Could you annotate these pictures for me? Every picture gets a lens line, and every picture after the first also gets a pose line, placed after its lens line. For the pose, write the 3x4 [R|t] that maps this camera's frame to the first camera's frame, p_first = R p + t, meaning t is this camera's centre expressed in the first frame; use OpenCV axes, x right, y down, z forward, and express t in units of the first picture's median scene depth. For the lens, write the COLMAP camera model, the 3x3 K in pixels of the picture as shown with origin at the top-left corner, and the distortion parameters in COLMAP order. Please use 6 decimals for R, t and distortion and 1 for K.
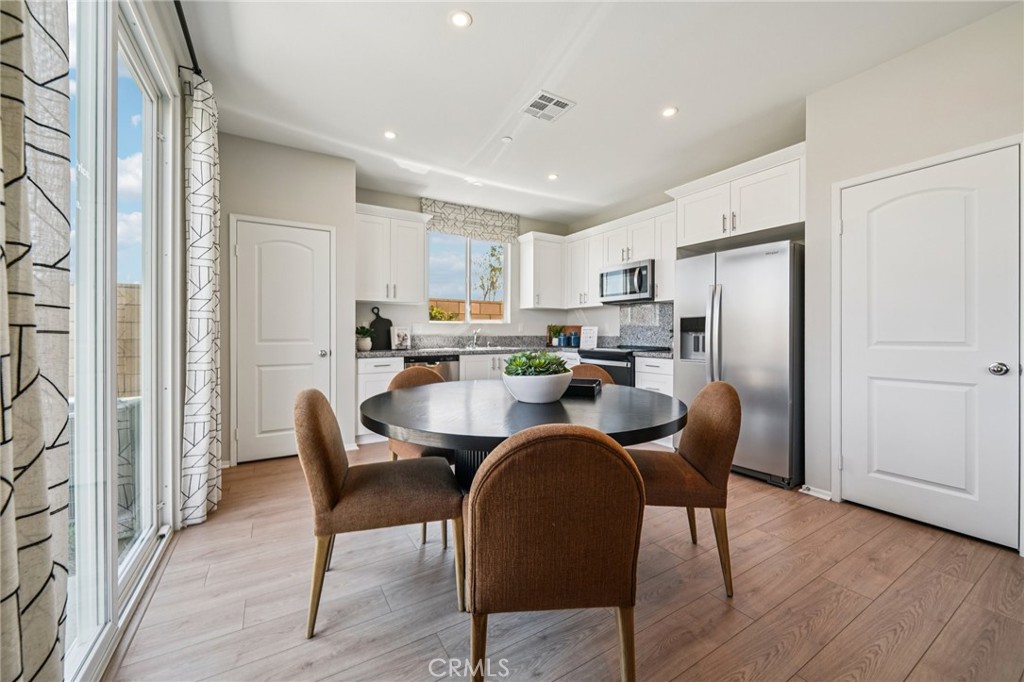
lens RADIAL K [[389.8, 0, 507.4], [0, 389.8, 334.9], [0, 0, 1]] dist [-0.001732, 0.000002]
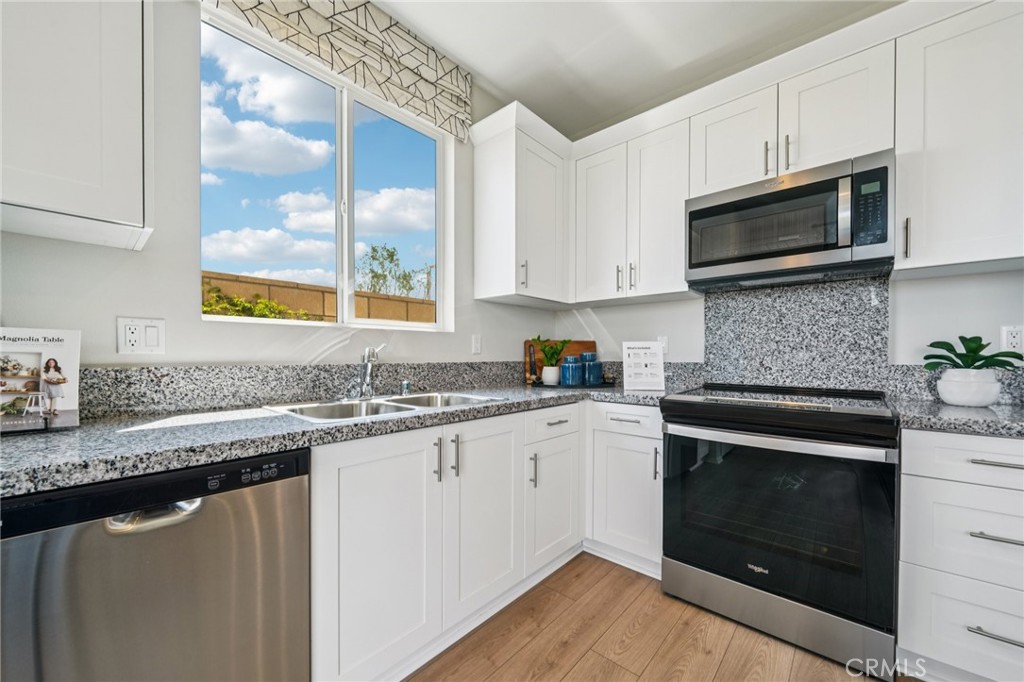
lens RADIAL K [[392.9, 0, 502.4], [0, 392.9, 358.5], [0, 0, 1]] dist [0.002060, 0.000094]
pose [[0.958331, -0.002270, 0.285652, -0.069066], [0.001593, 0.999995, 0.002602, -0.003296], [-0.285657, -0.002038, 0.958330, 0.643980]]
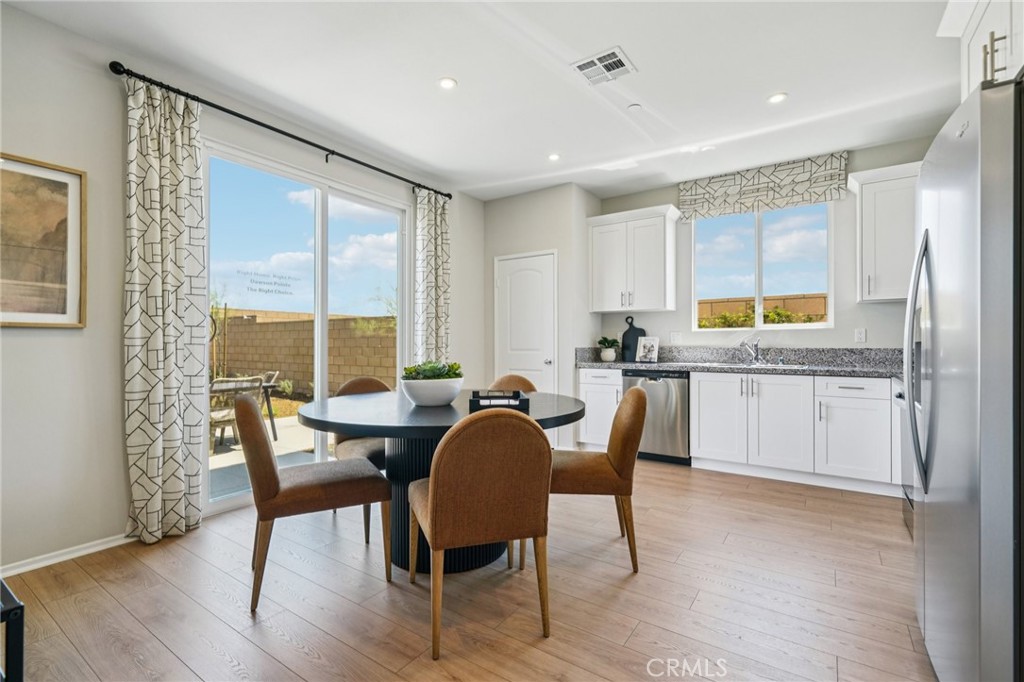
lens RADIAL K [[463.0, 0, 509.4], [0, 463.0, 340.0], [0, 0, 1]] dist [0.001821, 0.000152]
pose [[0.412213, -0.006556, -0.911064, 0.517009], [-0.004021, 0.999951, -0.009015, -0.002417], [0.911079, 0.007379, 0.412166, 0.243213]]
